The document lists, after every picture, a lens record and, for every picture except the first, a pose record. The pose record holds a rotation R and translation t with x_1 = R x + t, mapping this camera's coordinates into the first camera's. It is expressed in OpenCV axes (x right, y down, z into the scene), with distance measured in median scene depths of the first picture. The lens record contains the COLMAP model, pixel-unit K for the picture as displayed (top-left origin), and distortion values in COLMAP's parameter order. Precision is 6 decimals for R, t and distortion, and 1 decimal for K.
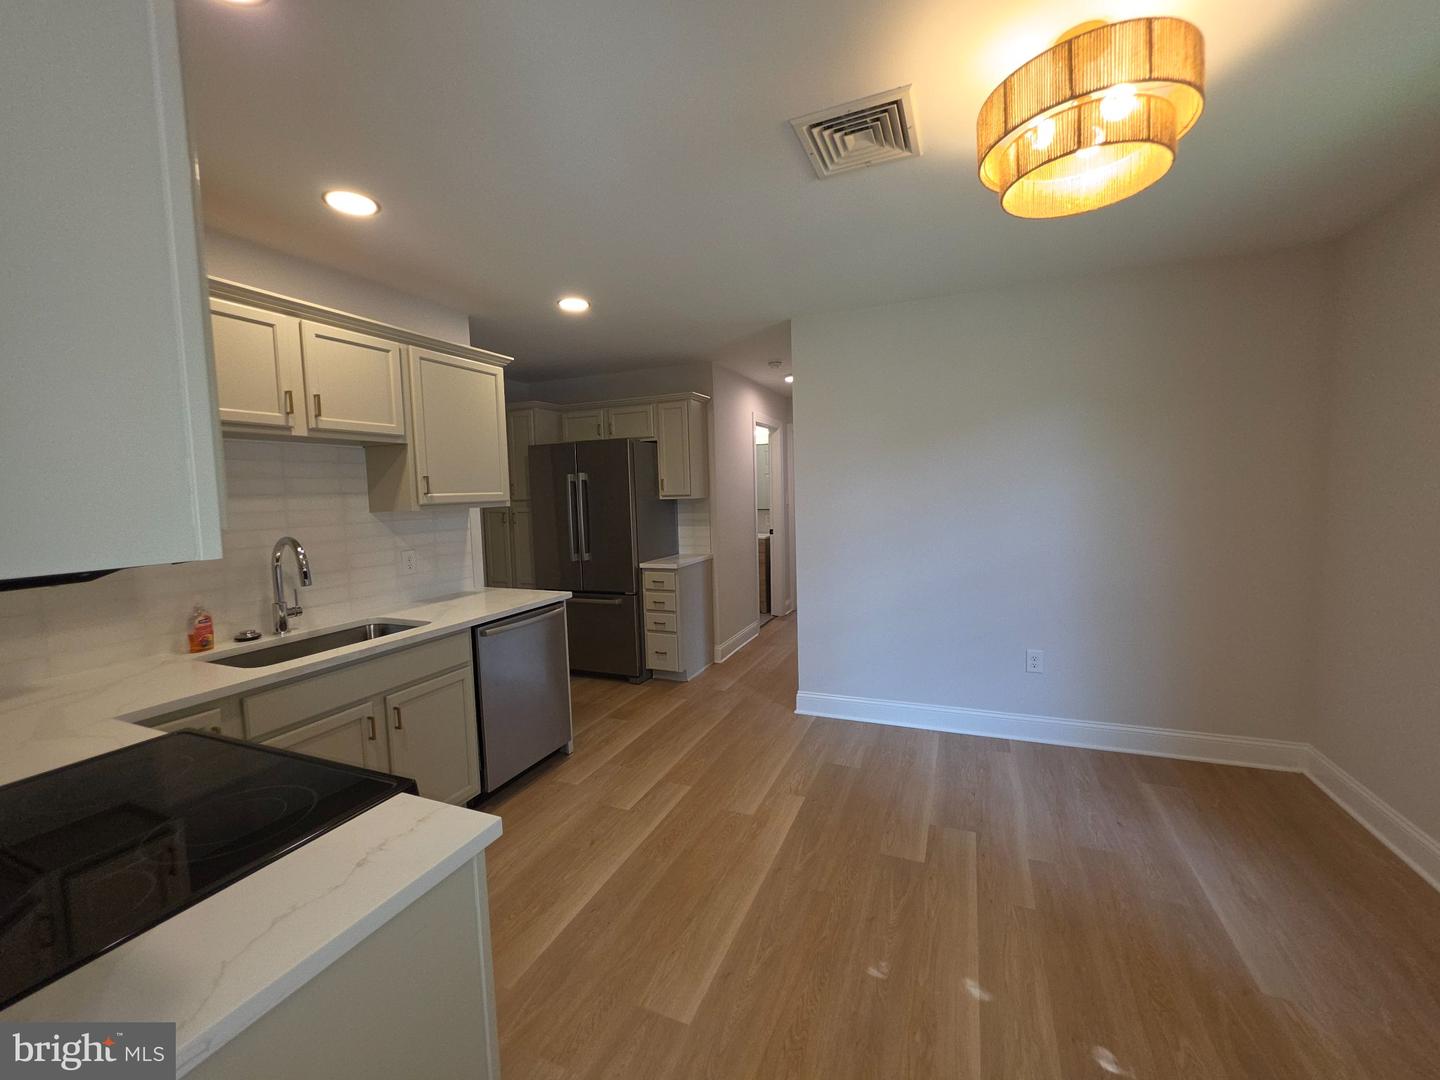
lens RADIAL K [[579.0, 0, 726.0], [0, 579.0, 534.8], [0, 0, 1]] dist [-0.003645, -0.000067]
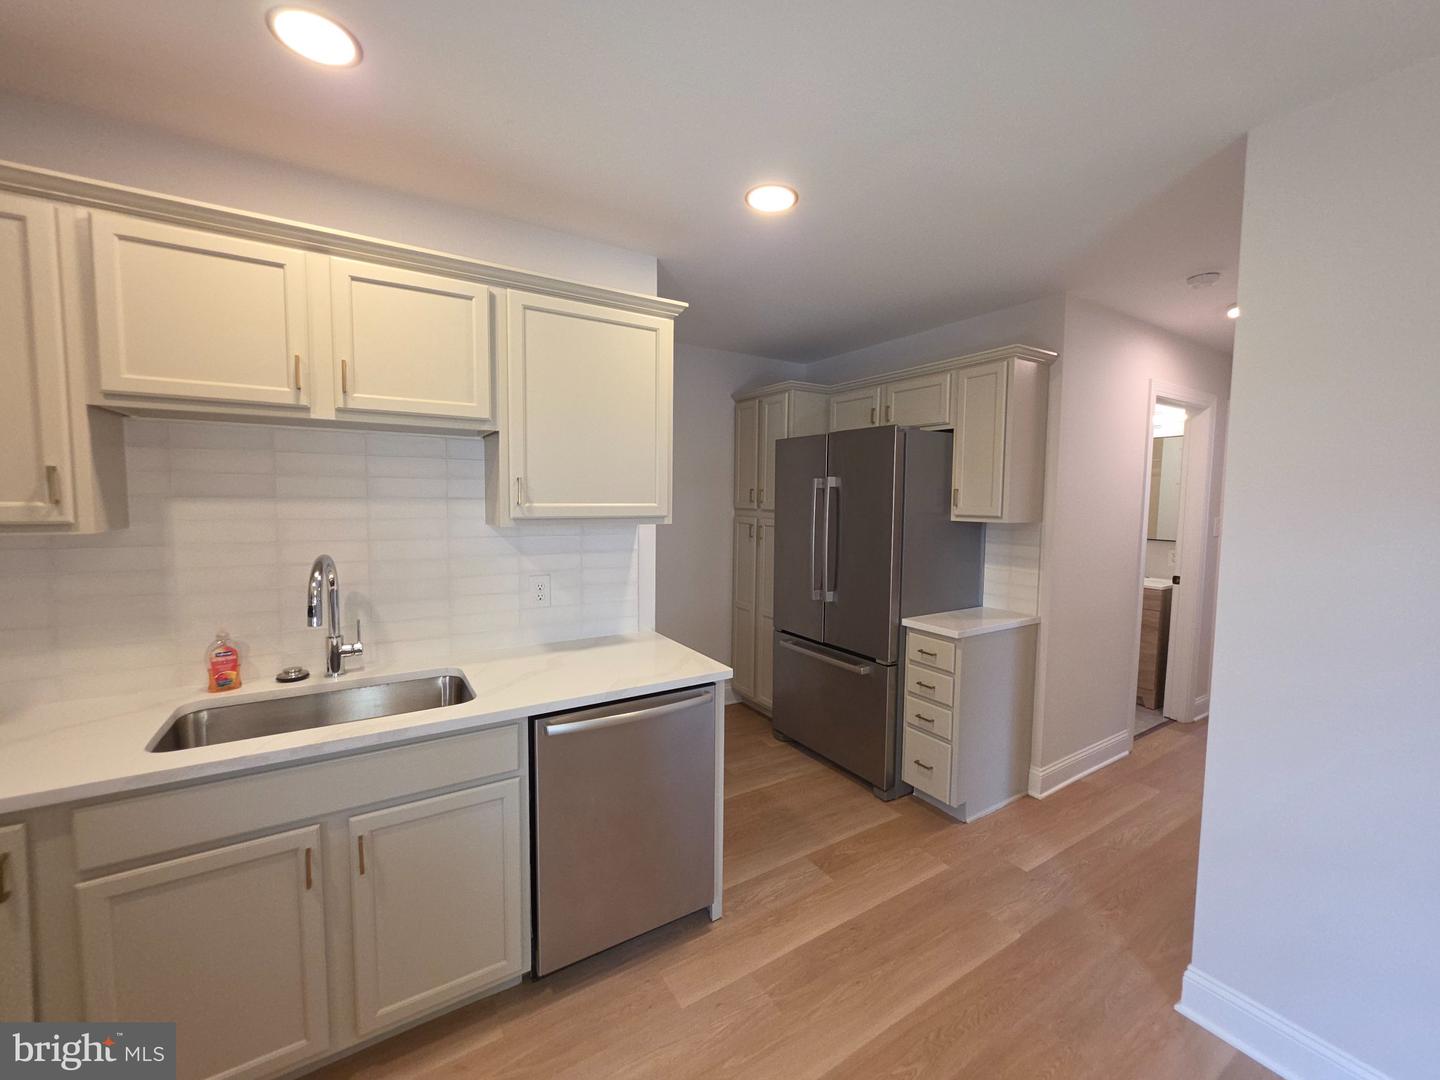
lens RADIAL K [[579.0, 0, 726.0], [0, 579.0, 534.8], [0, 0, 1]] dist [-0.003645, -0.000067]
pose [[0.818453, 0.076680, -0.569433, 0.051236], [-0.078838, 0.996668, 0.020896, -0.042323], [0.569139, 0.027791, 0.821772, 0.359899]]
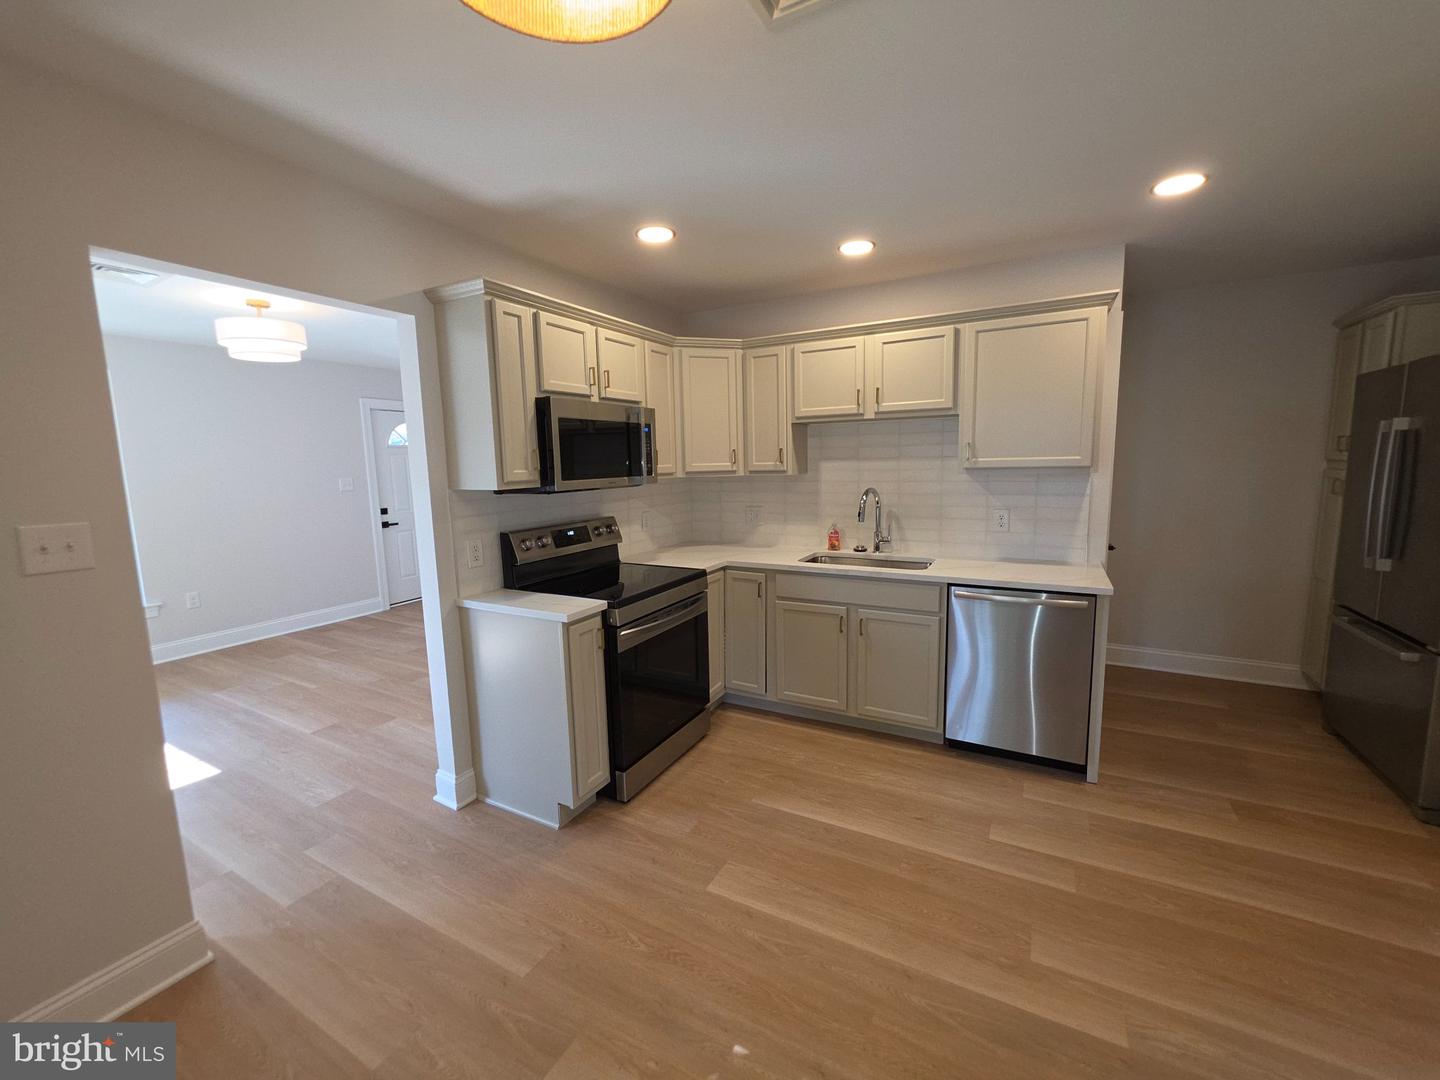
lens RADIAL K [[579.0, 0, 722.5], [0, 579.0, 536.6], [0, 0, 1]] dist [-0.002479, -0.000160]
pose [[-0.104548, 0.160353, -0.981507, 0.397388], [-0.050851, 0.984763, 0.166302, -0.052935], [0.993219, 0.067297, -0.094801, 0.409525]]
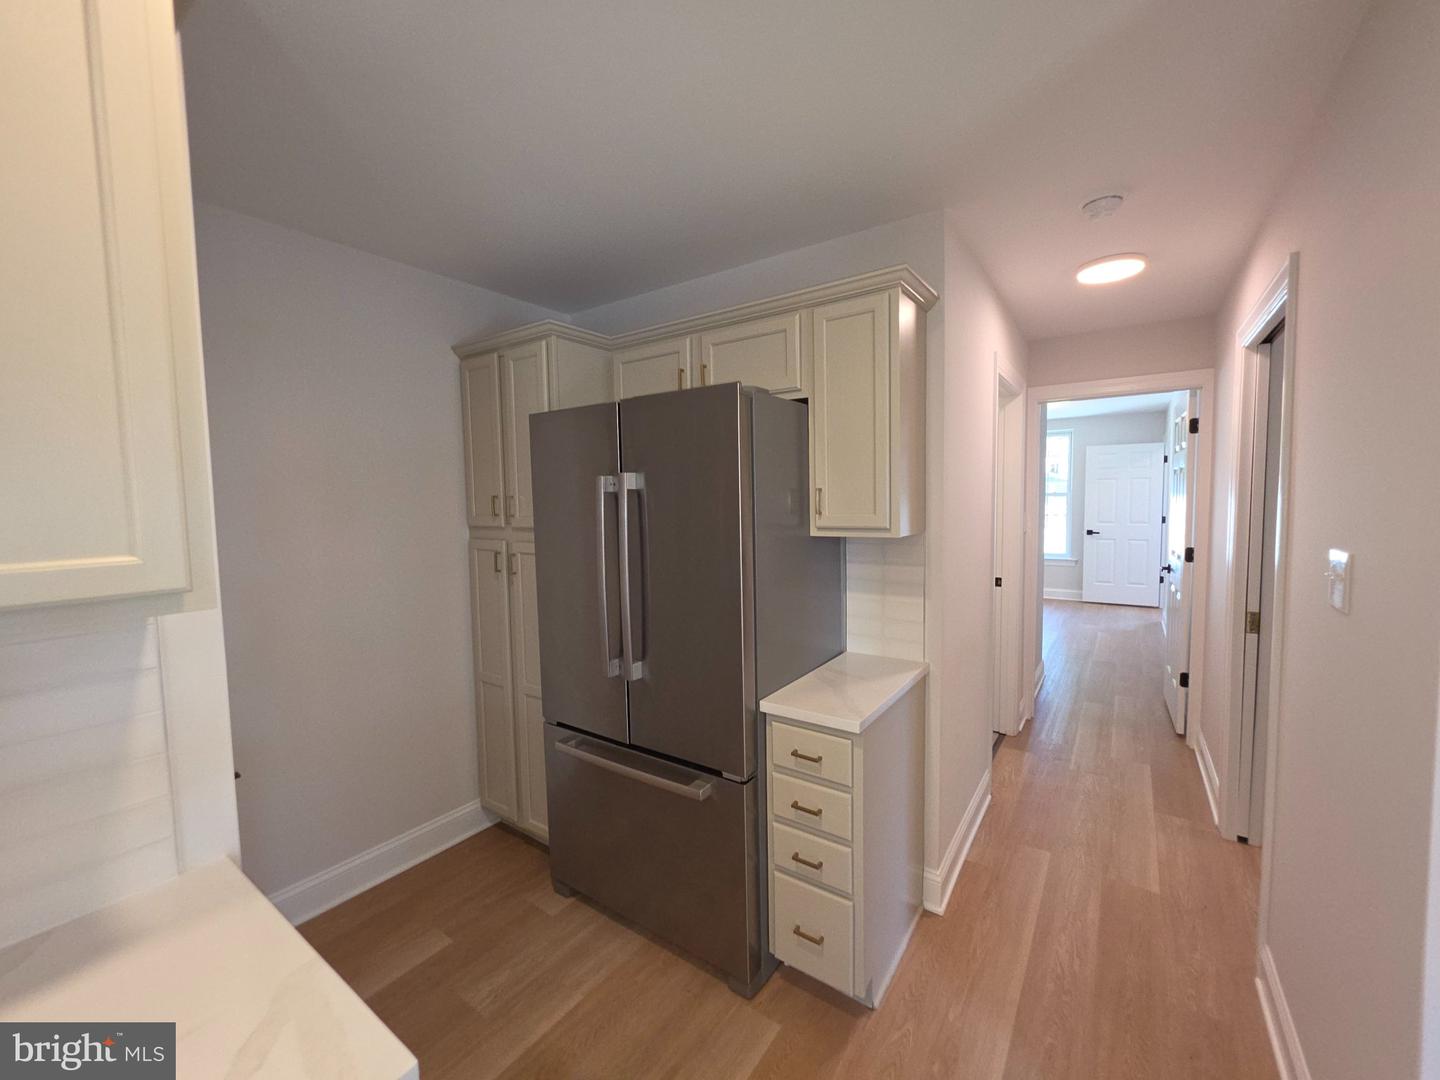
lens RADIAL K [[579.0, 0, 722.5], [0, 579.0, 536.6], [0, 0, 1]] dist [-0.002479, -0.000160]
pose [[0.976261, 0.025229, -0.215123, -0.093340], [-0.025964, 0.999663, -0.000593, -0.063186], [0.215035, 0.006164, 0.976587, 0.615227]]
